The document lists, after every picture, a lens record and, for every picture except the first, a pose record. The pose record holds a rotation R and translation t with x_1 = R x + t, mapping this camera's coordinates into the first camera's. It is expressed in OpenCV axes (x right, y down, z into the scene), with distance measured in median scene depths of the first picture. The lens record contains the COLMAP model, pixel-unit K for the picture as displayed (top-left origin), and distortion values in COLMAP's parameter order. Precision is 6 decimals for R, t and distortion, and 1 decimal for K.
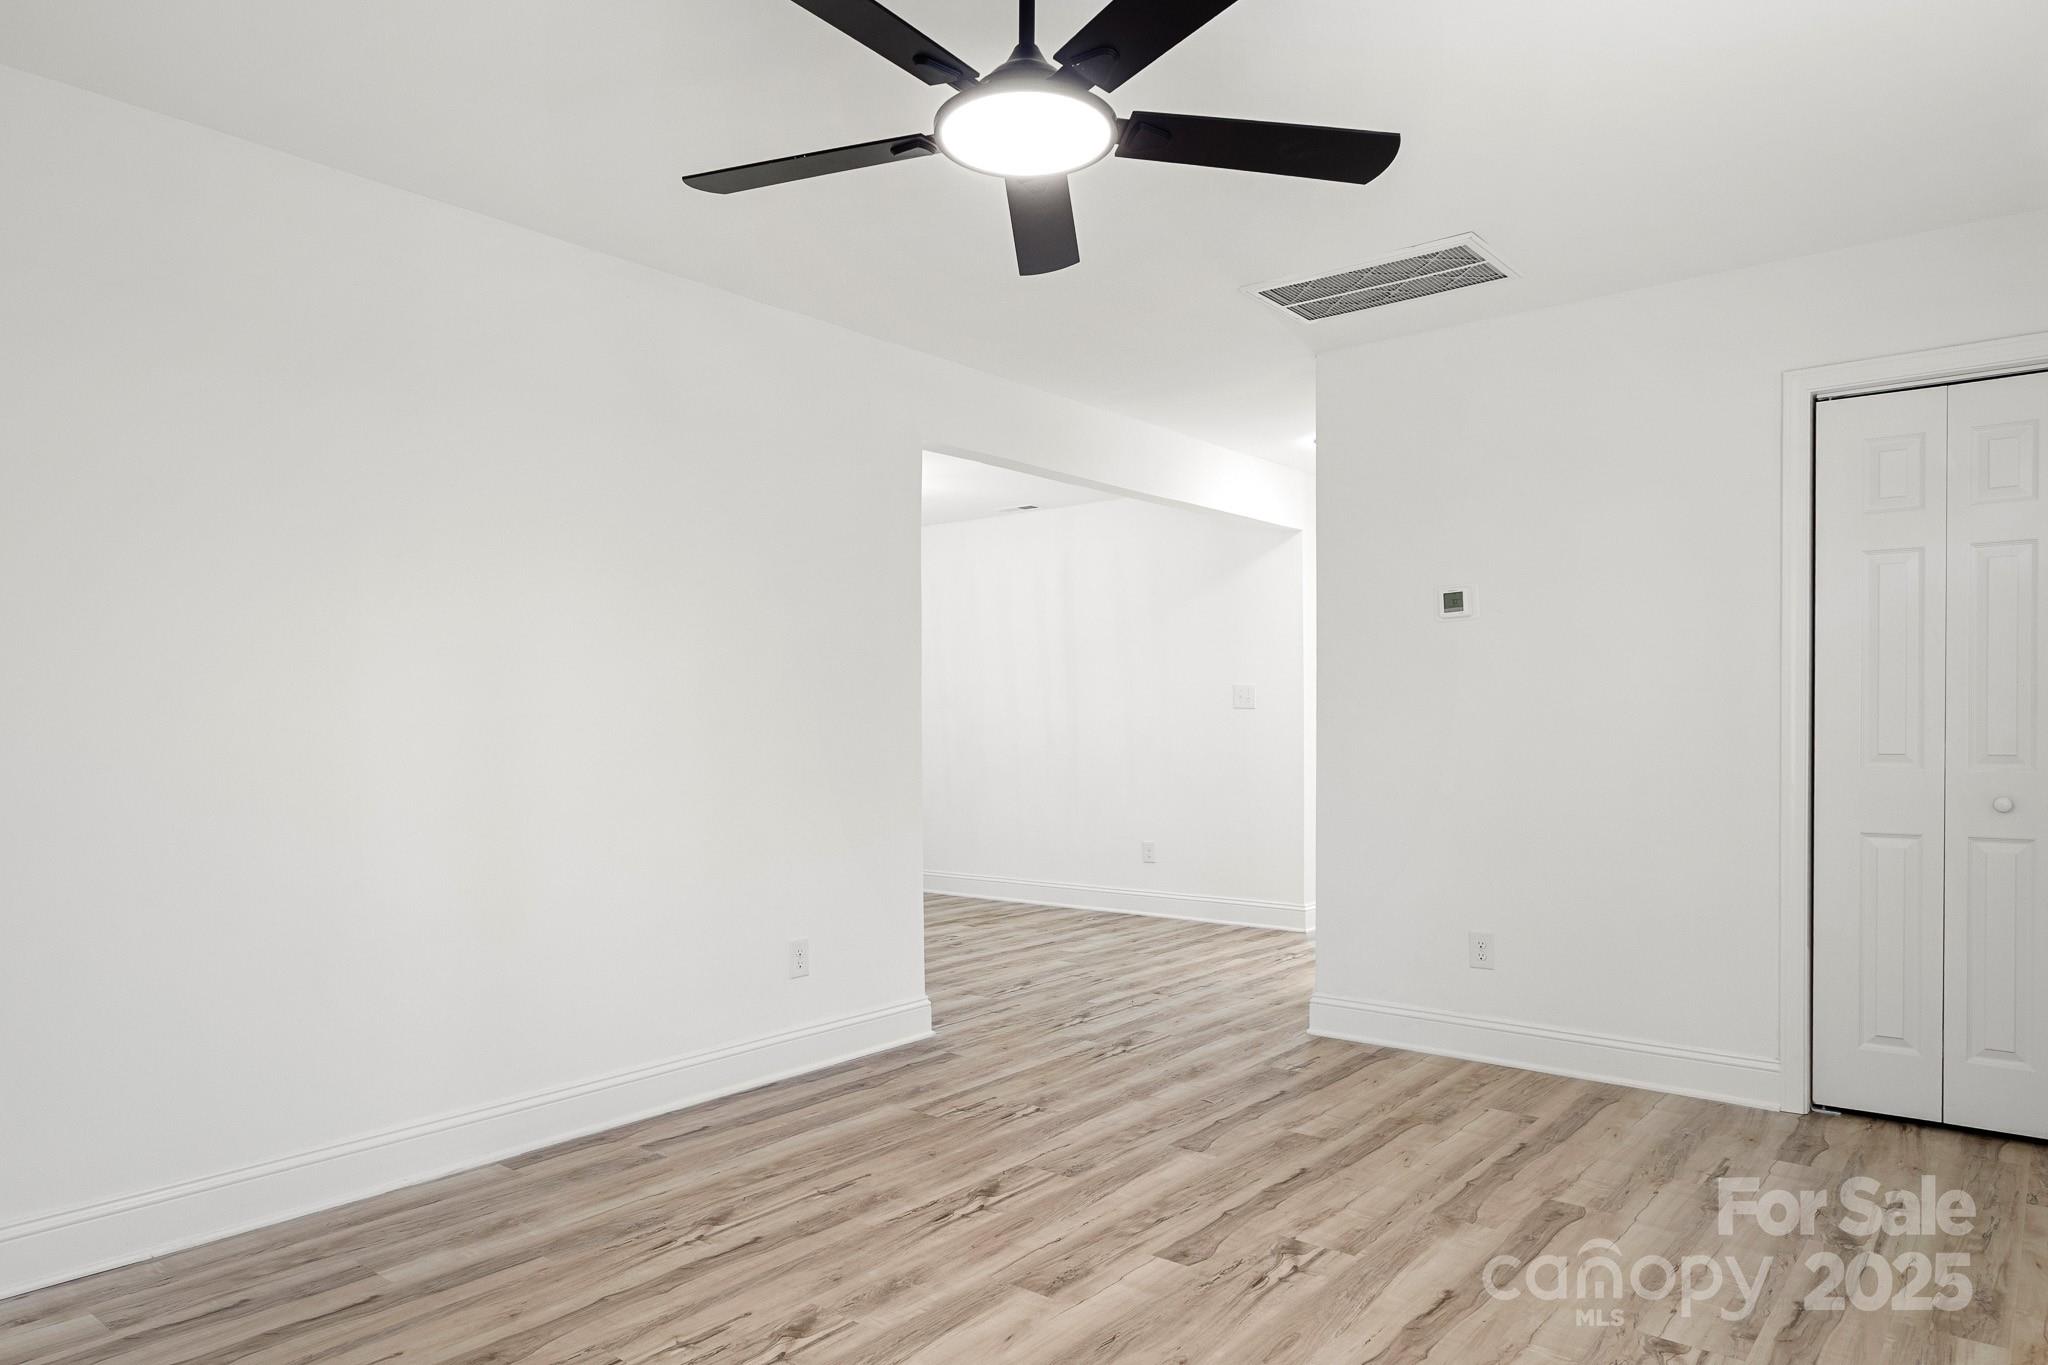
lens RADIAL K [[1280.2, 0, 1023.7], [0, 1280.2, 688.2], [0, 0, 1]] dist [0.002487, 0.000738]
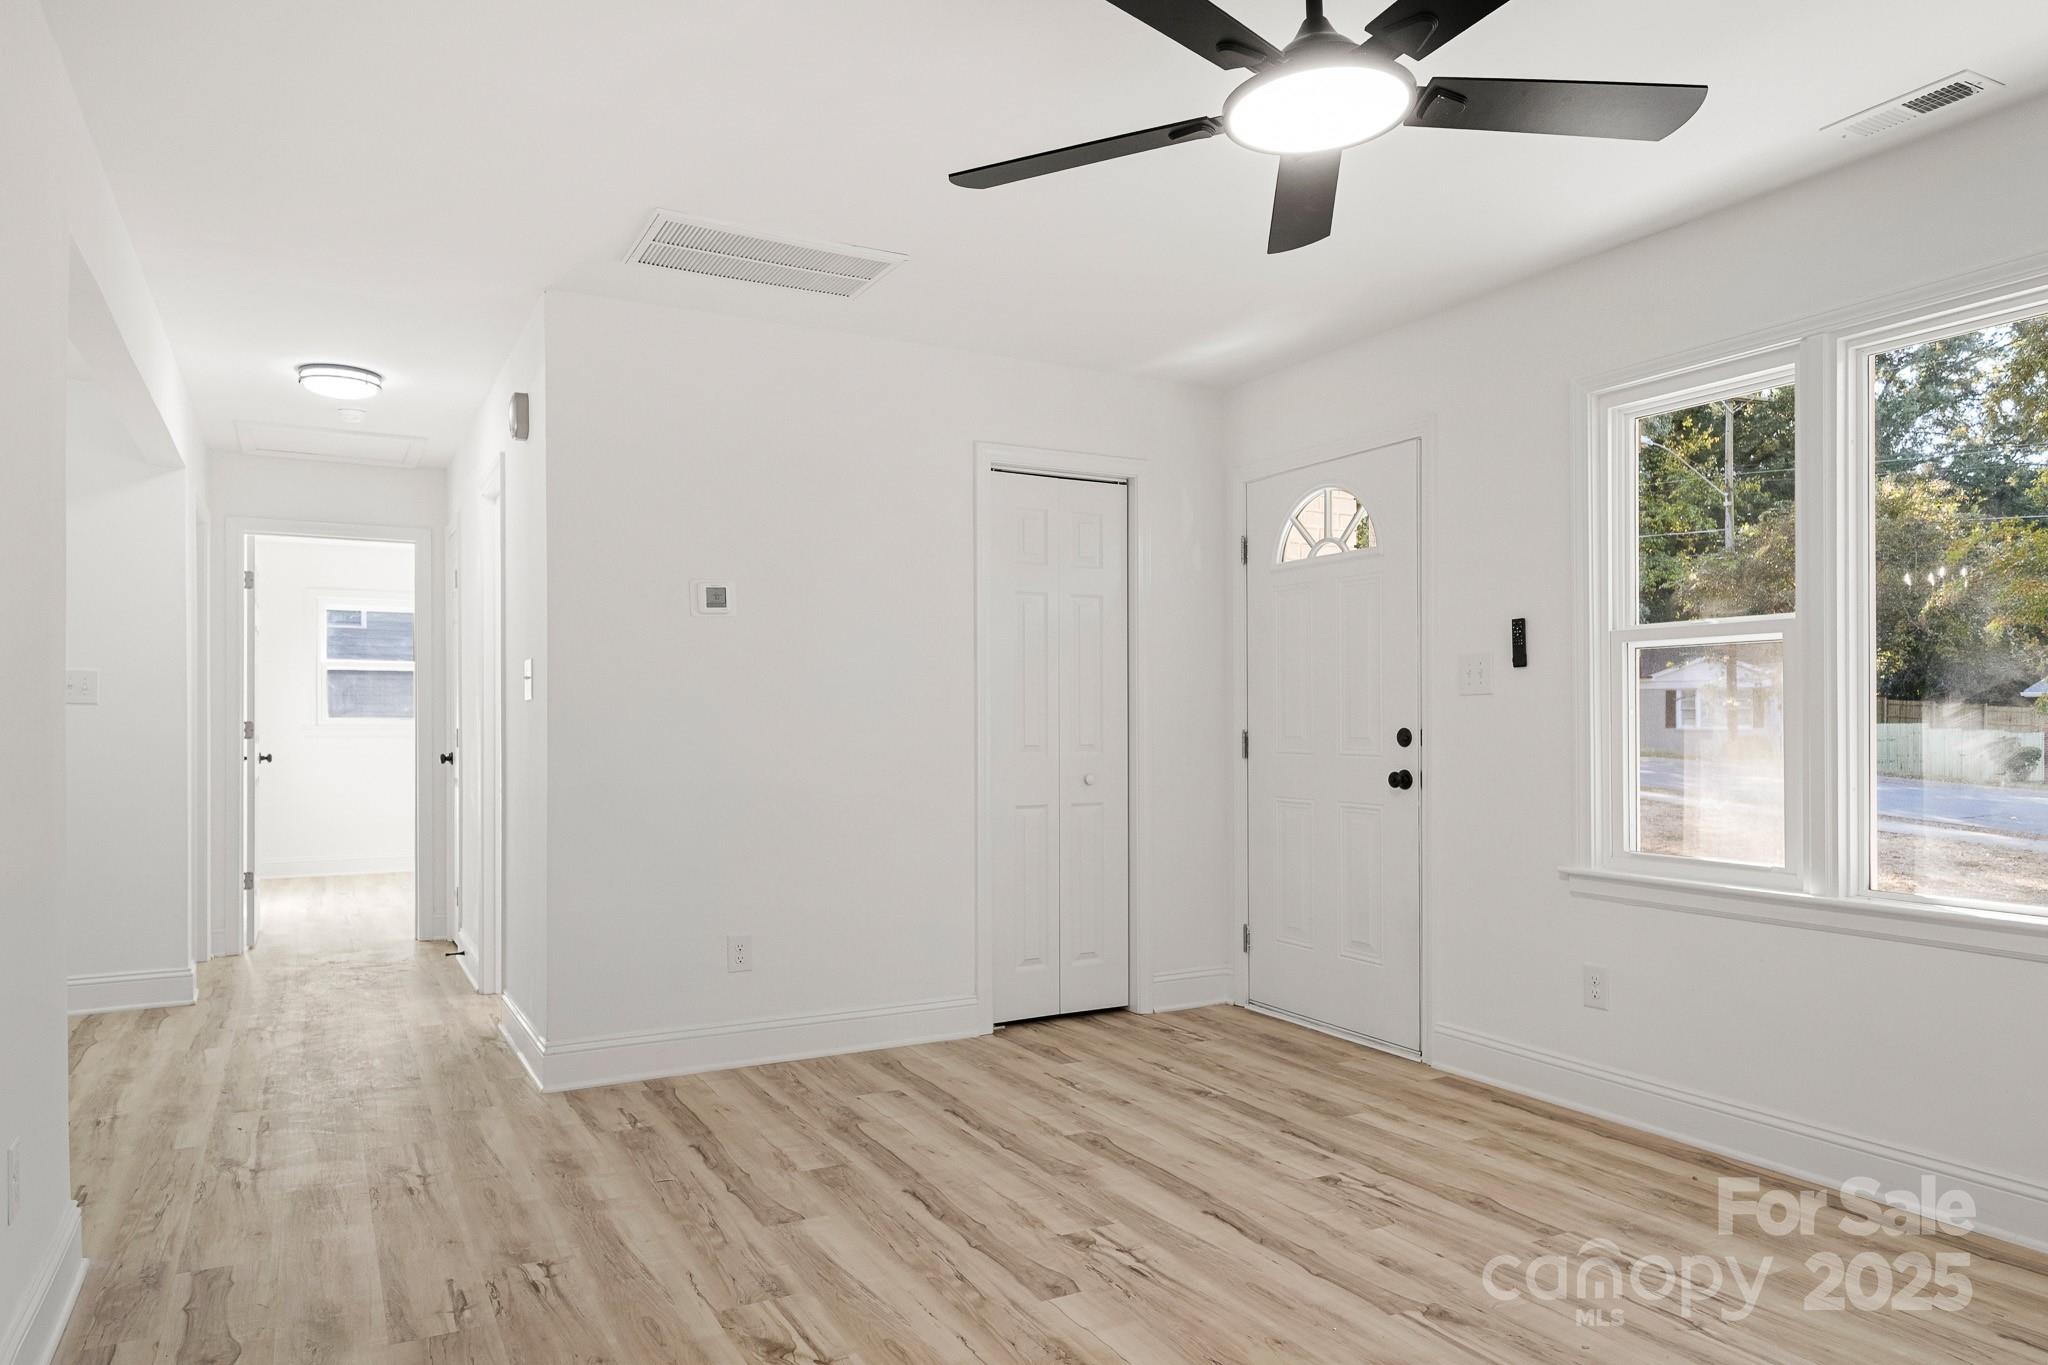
lens RADIAL K [[1307.3, 0, 1017.9], [0, 1307.3, 686.9], [0, 0, 1]] dist [0.012328, -0.000764]
pose [[0.383367, 0.026641, 0.923212, -0.611588], [-0.023592, 0.999540, -0.019047, 0.017547], [-0.923295, -0.014478, 0.383819, 0.519163]]
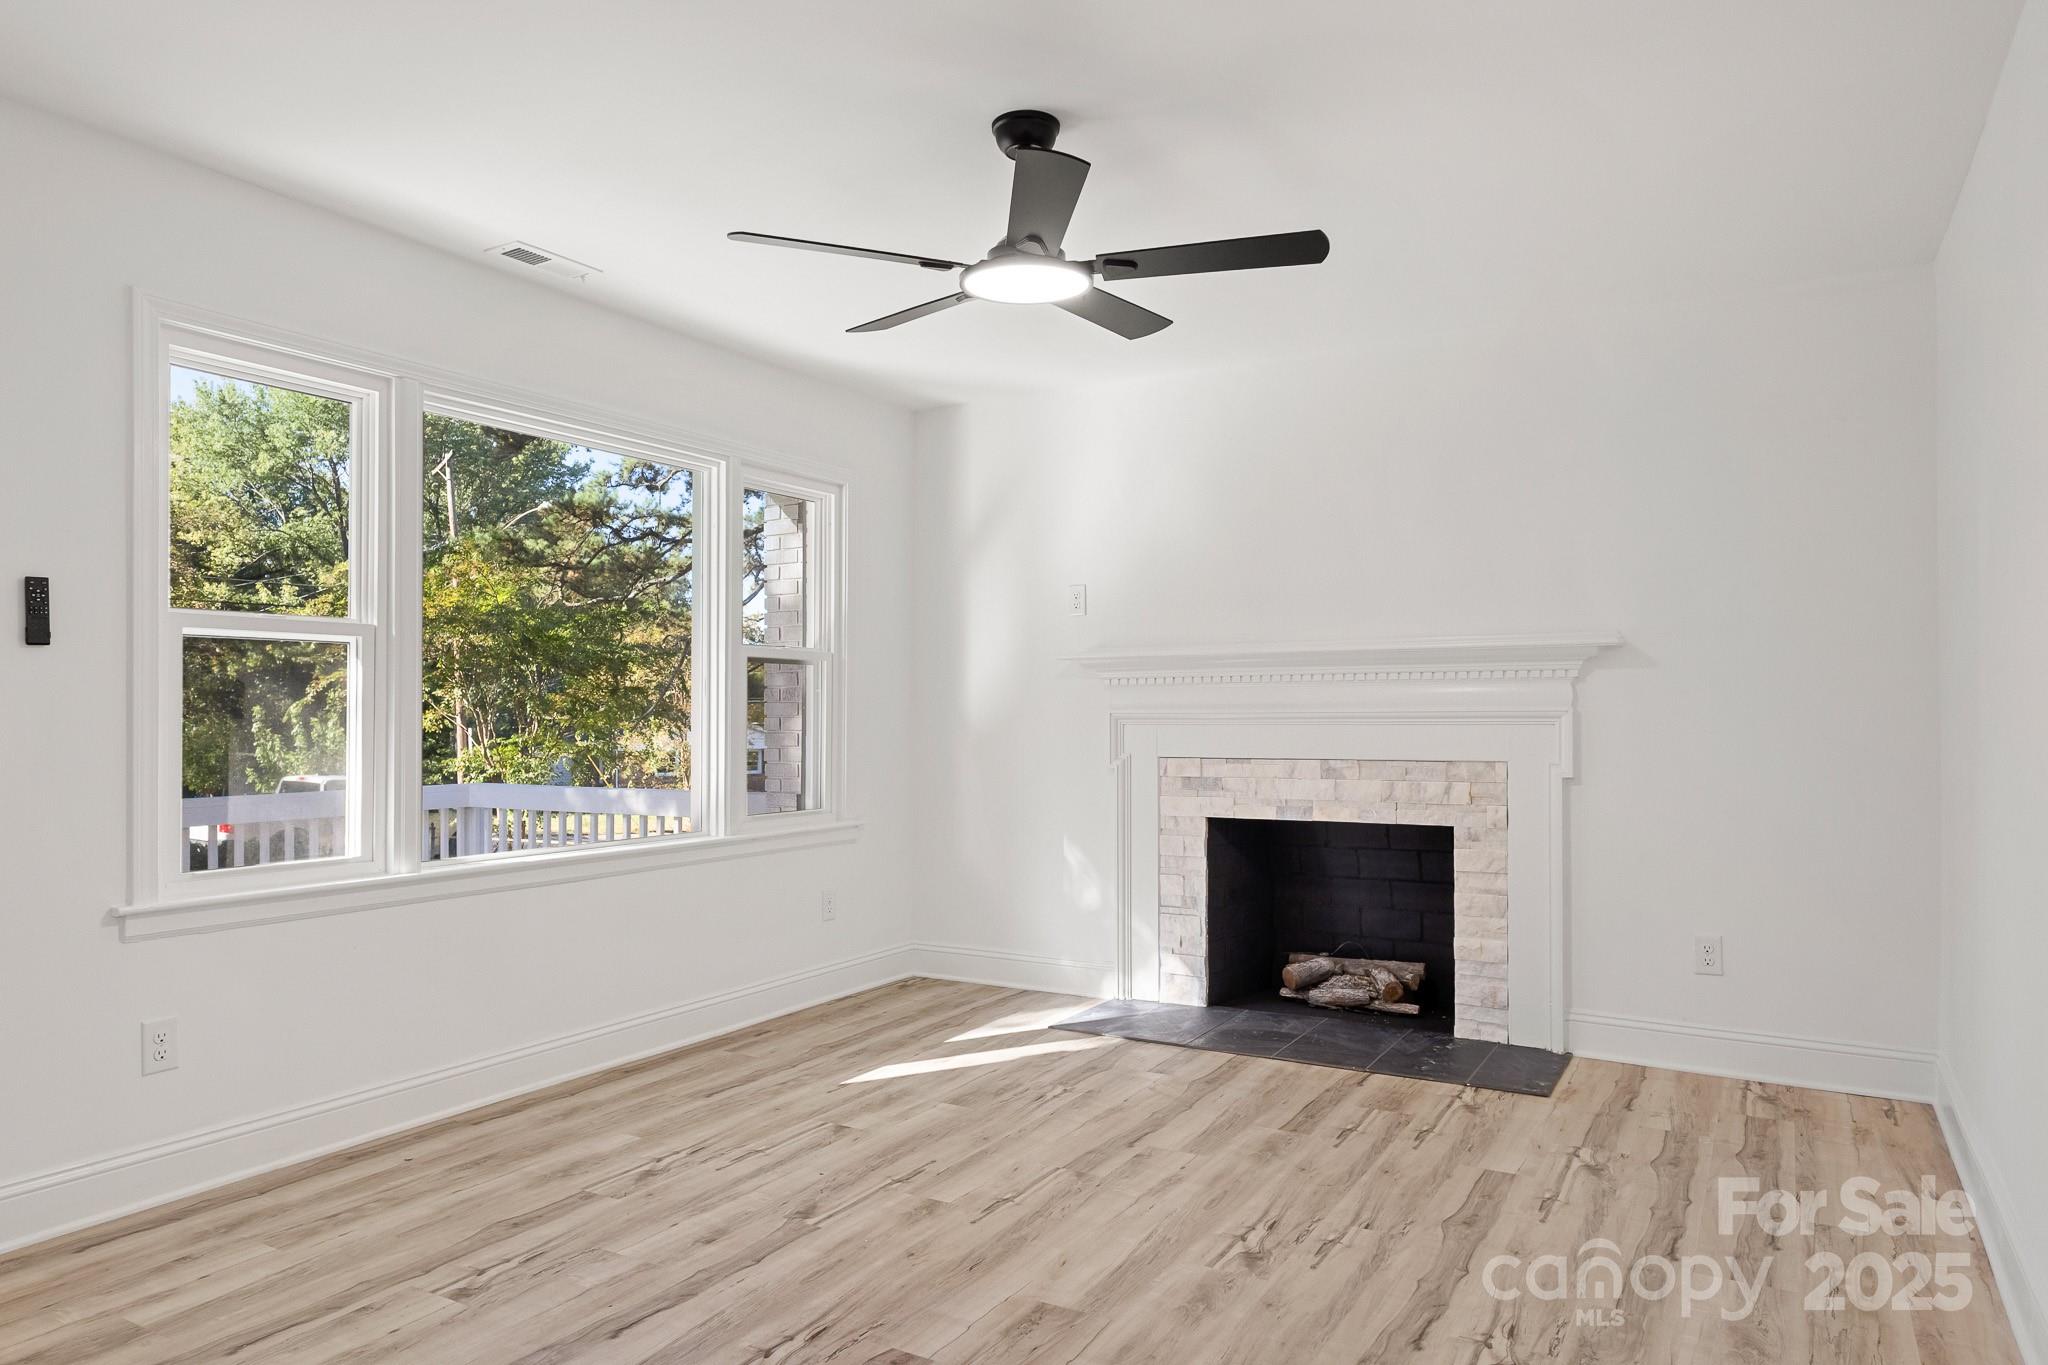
lens RADIAL K [[1303.4, 0, 1019.9], [0, 1303.4, 703.3], [0, 0, 1]] dist [0.006201, 0.000729]
pose [[-0.988553, 0.003110, -0.150843, 0.133888], [0.008680, 0.999304, -0.036278, 0.039176], [0.150625, -0.037172, -0.987892, 1.452271]]
